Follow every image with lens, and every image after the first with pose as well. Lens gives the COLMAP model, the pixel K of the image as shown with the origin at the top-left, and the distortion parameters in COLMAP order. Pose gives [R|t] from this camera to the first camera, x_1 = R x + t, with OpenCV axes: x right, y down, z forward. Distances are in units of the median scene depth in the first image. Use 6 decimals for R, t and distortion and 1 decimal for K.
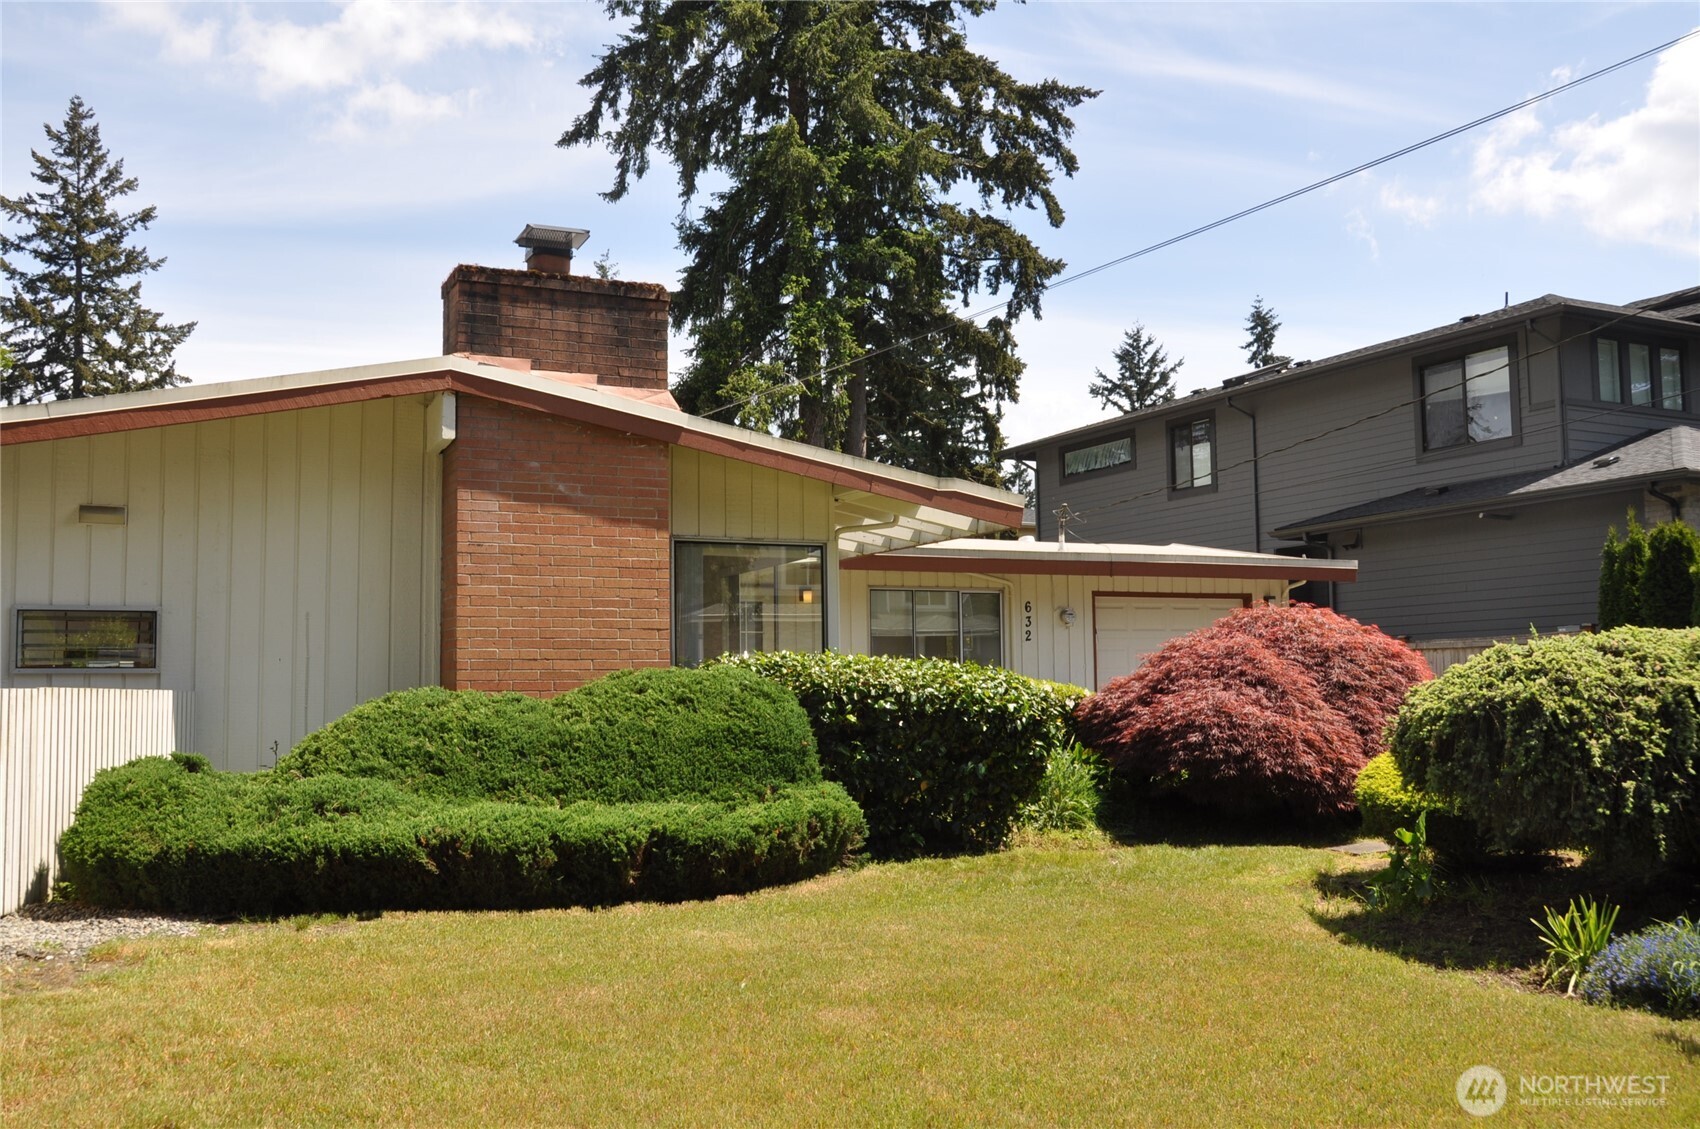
lens RADIAL K [[1645.2, 0, 850.0], [0, 1645.2, 564.5], [0, 0, 1]] dist [-0.078208, 0.181304]
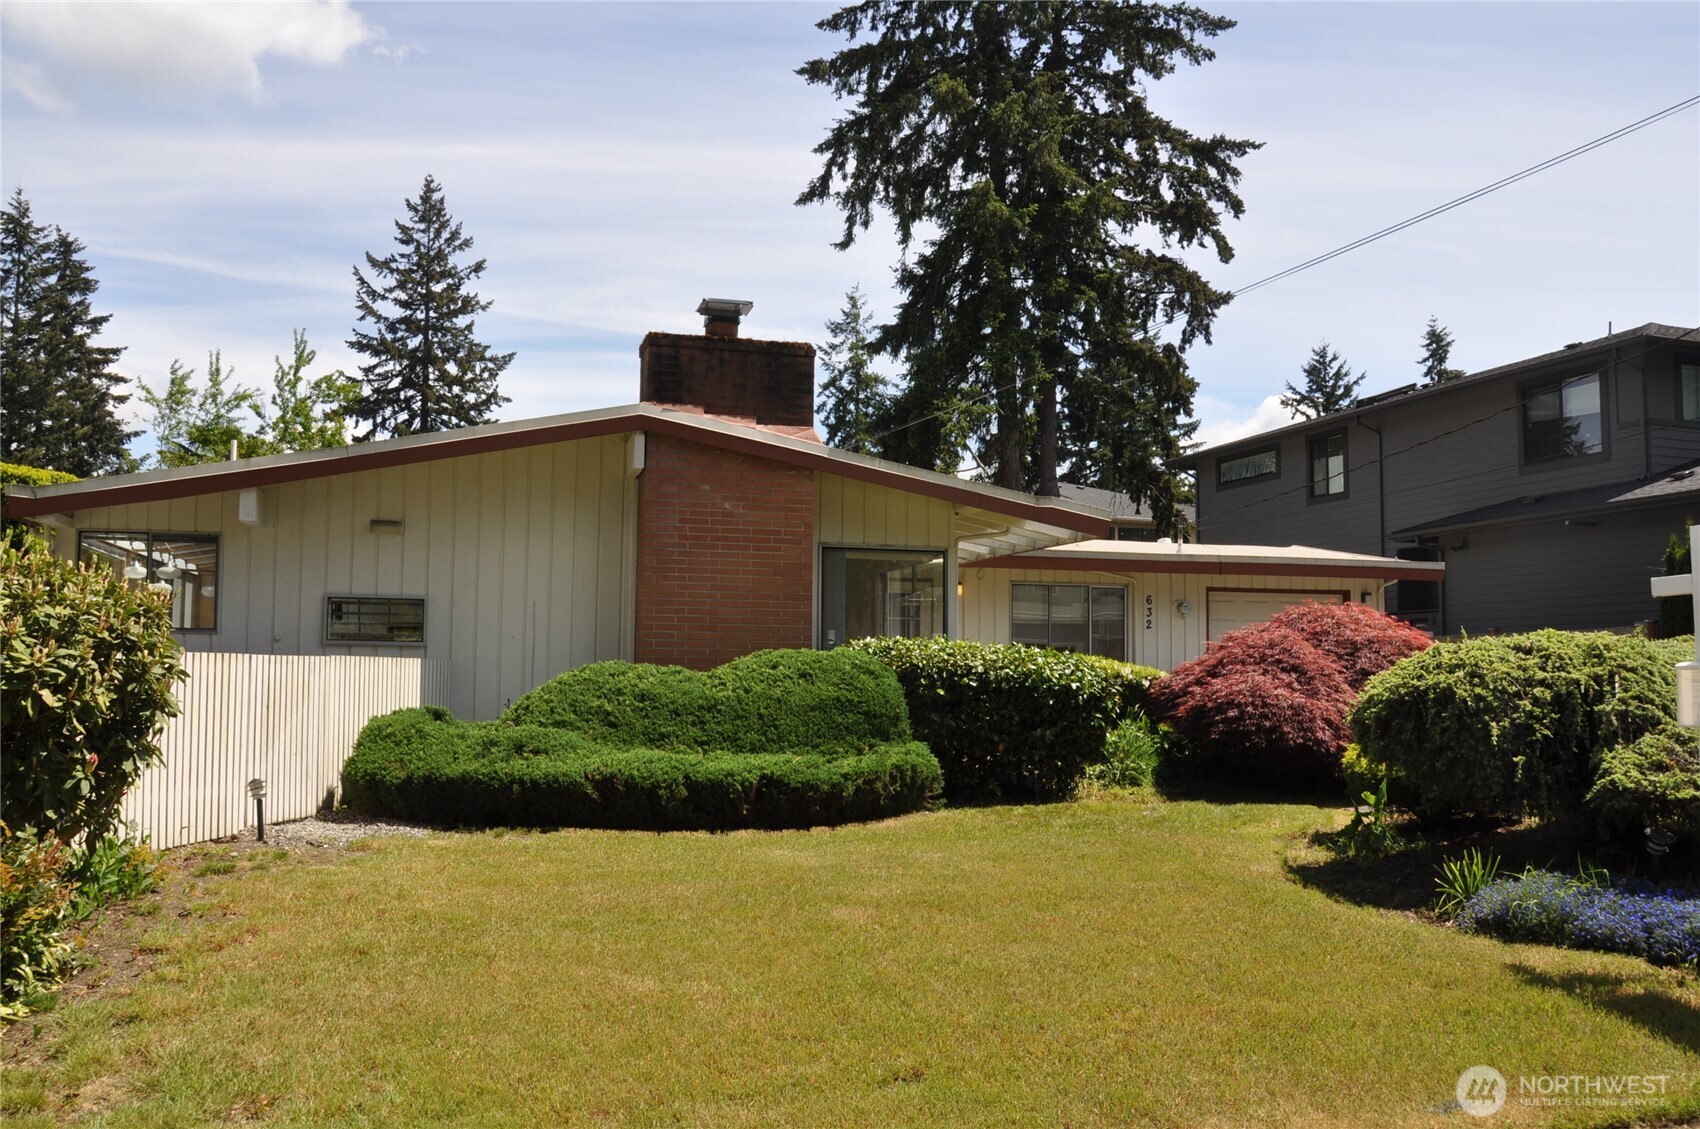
lens RADIAL K [[1422.2, 0, 809.8], [0, 1422.2, 562.5], [0, 0, 1]] dist [-0.123319, 0.123802]
pose [[0.984741, 0.007710, -0.173857, 0.081510], [-0.006794, 0.999960, 0.005865, -0.009940], [0.173895, -0.004594, 0.984753, -0.075674]]
